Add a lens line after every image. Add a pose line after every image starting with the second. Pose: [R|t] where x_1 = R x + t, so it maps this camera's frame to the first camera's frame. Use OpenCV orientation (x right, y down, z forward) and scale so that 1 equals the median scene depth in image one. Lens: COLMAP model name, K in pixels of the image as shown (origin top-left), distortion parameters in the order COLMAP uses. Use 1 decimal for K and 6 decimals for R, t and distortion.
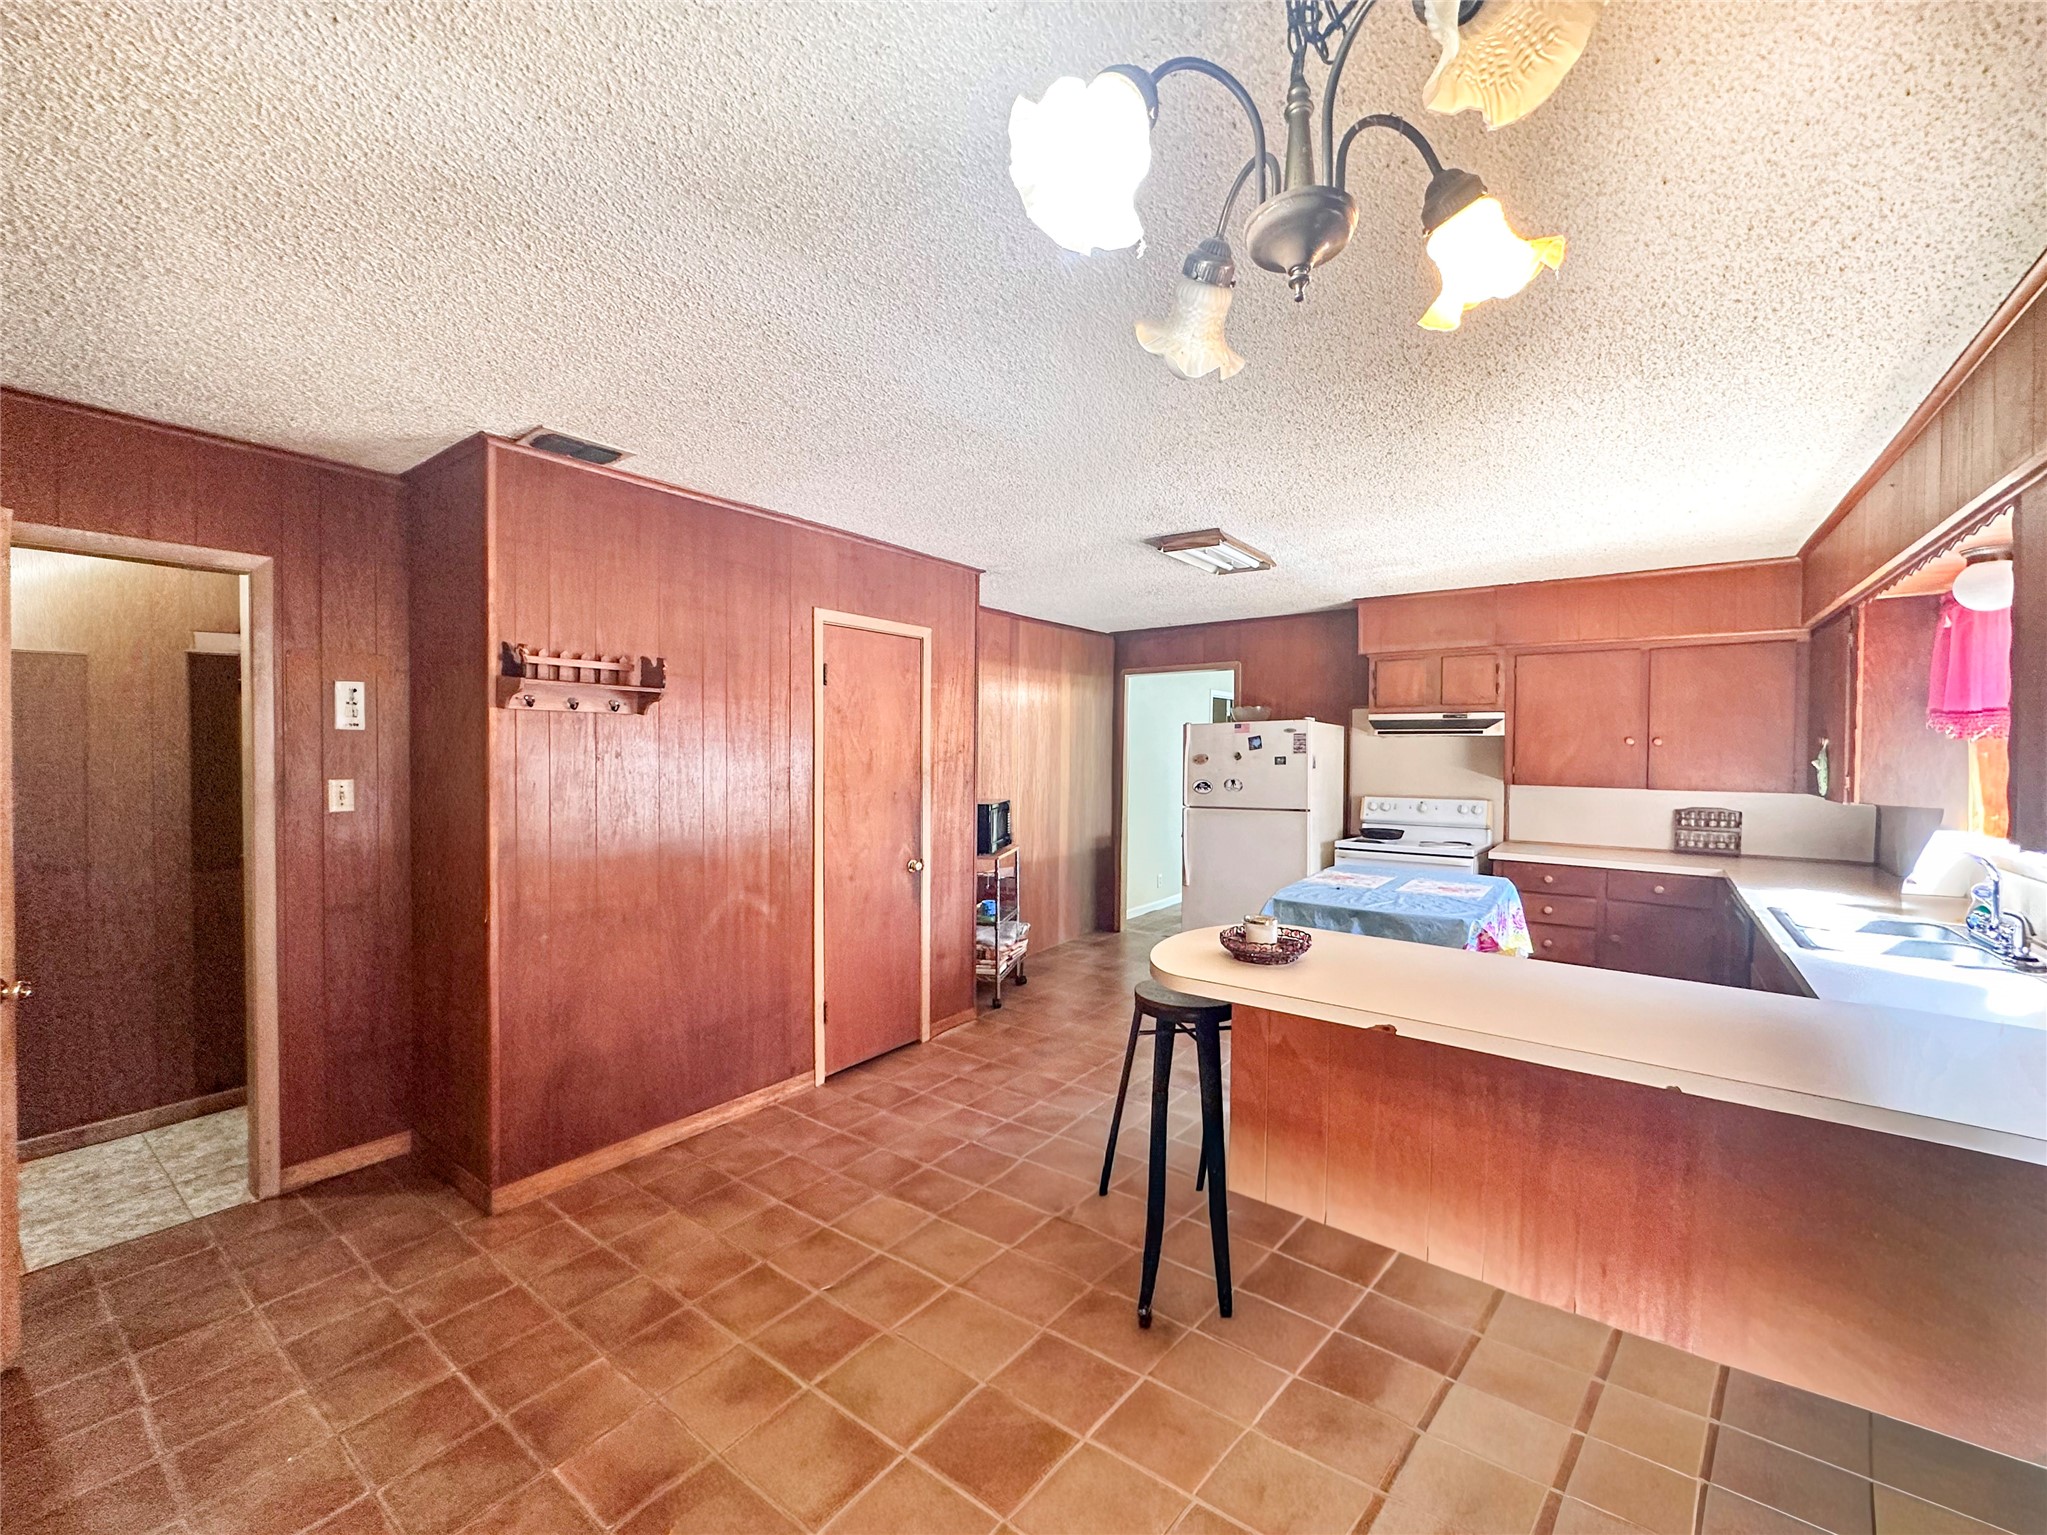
lens RADIAL K [[829.9, 0, 1023.5], [0, 829.9, 767.5], [0, 0, 1]] dist [0.000360, 0.000024]
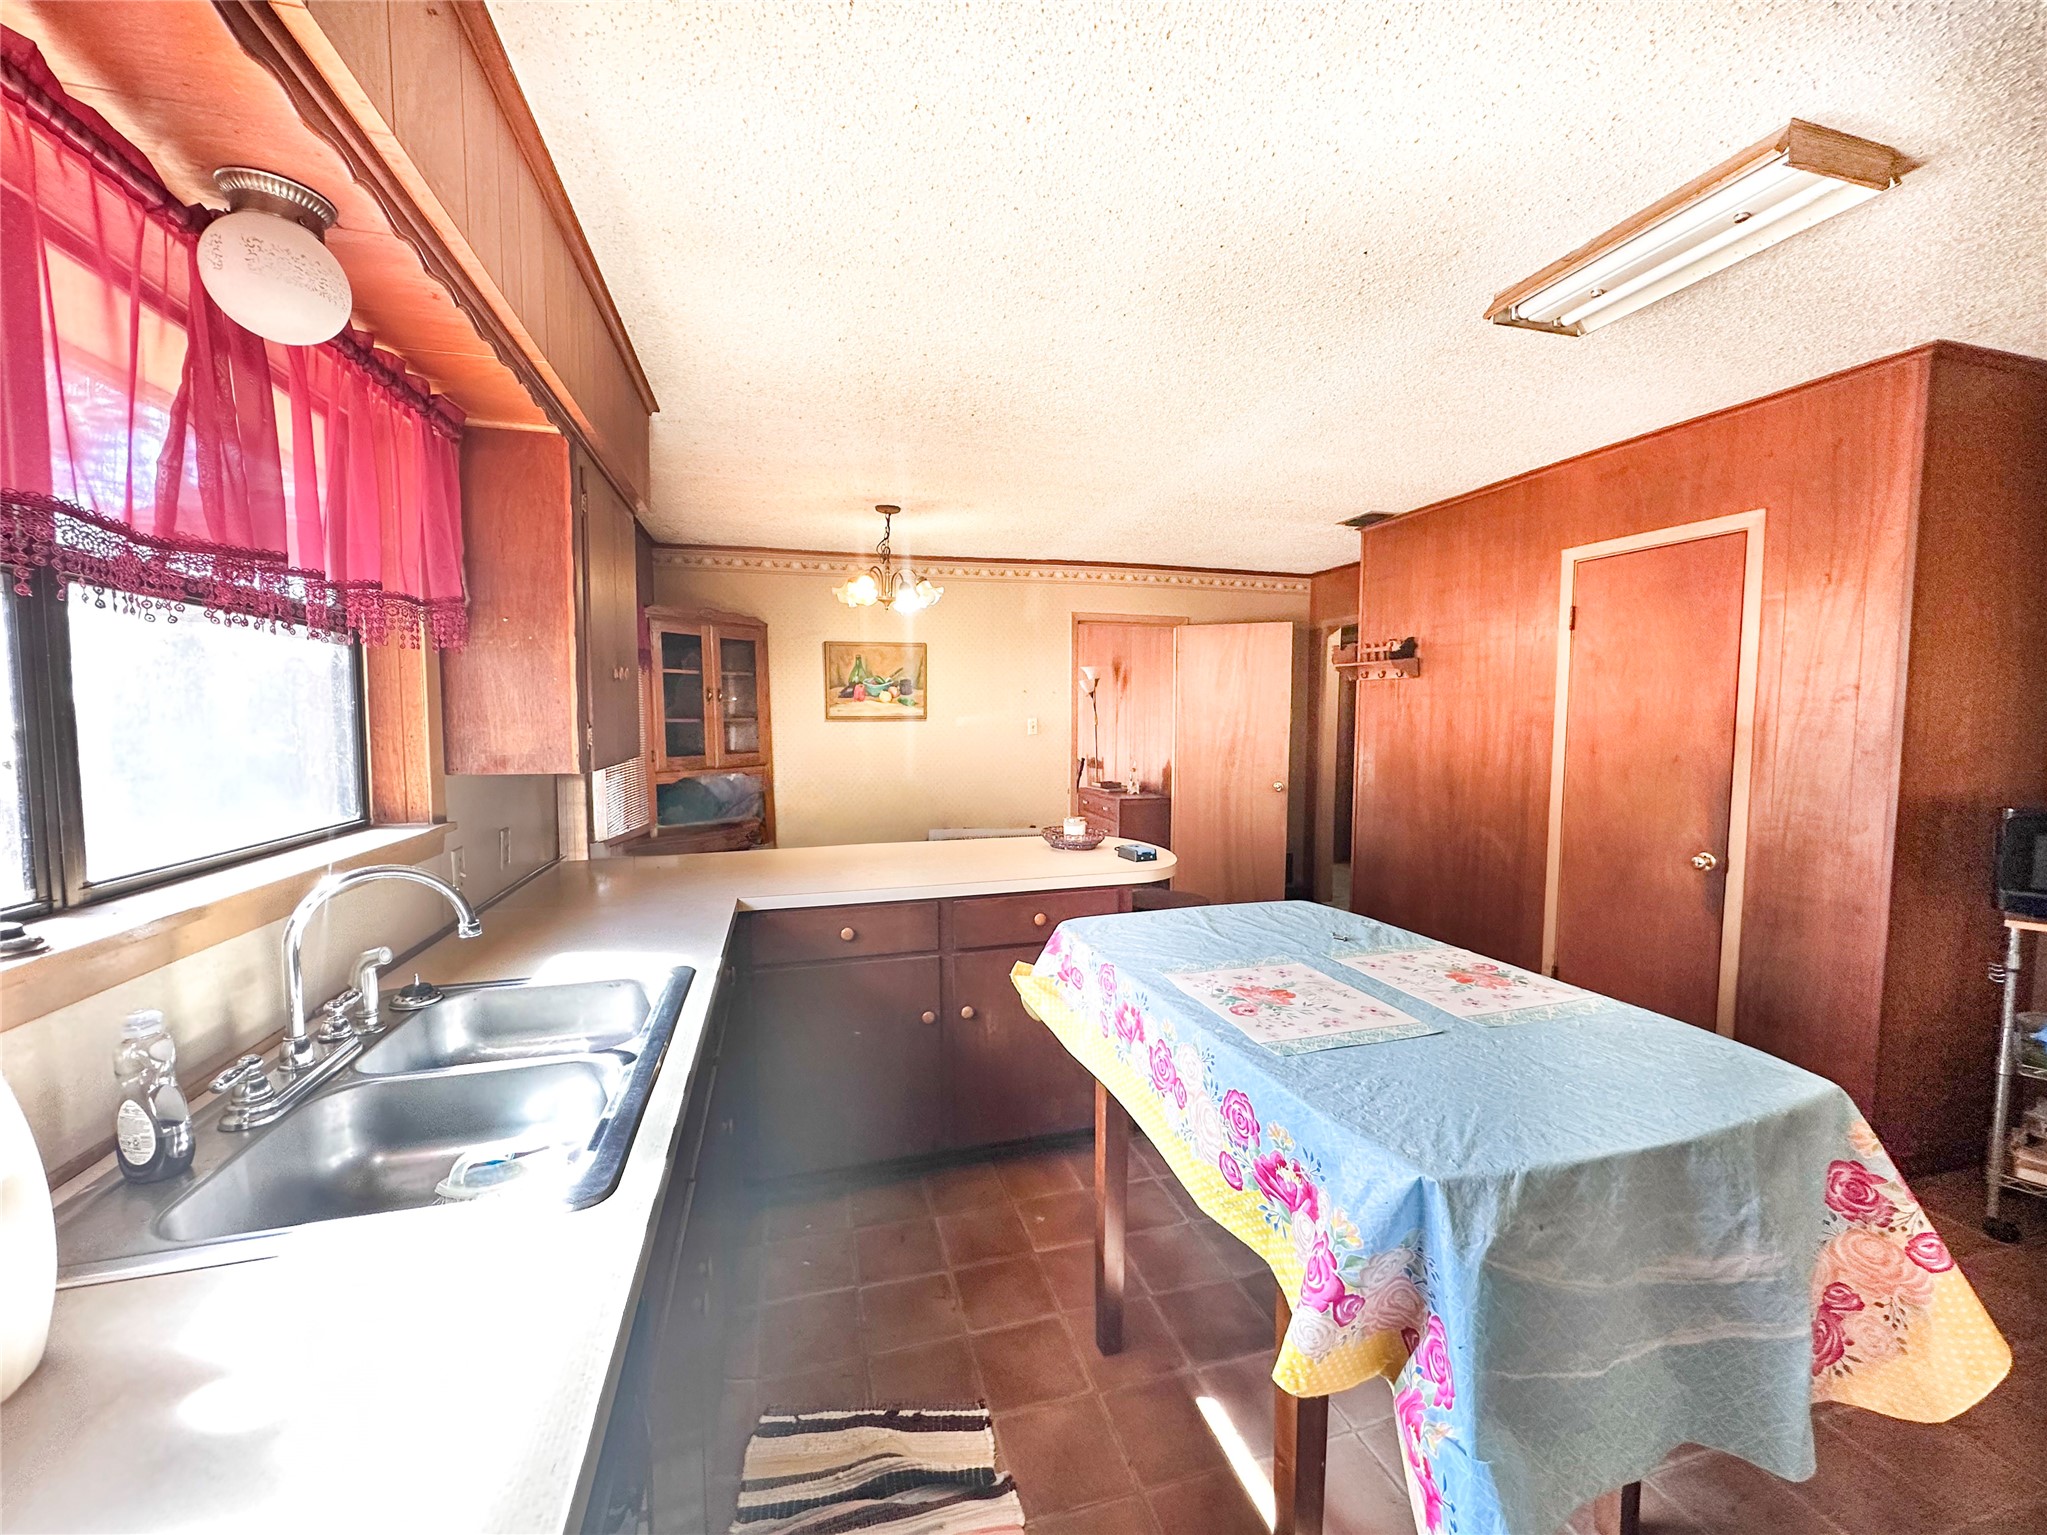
lens RADIAL K [[840.8, 0, 1038.0], [0, 840.8, 766.7], [0, 0, 1]] dist [-0.001029, -0.000159]
pose [[-0.605689, 0.051804, -0.794013, 0.799430], [-0.015864, 0.996894, 0.077142, -0.008799], [0.795543, 0.059321, -0.602986, 0.998476]]
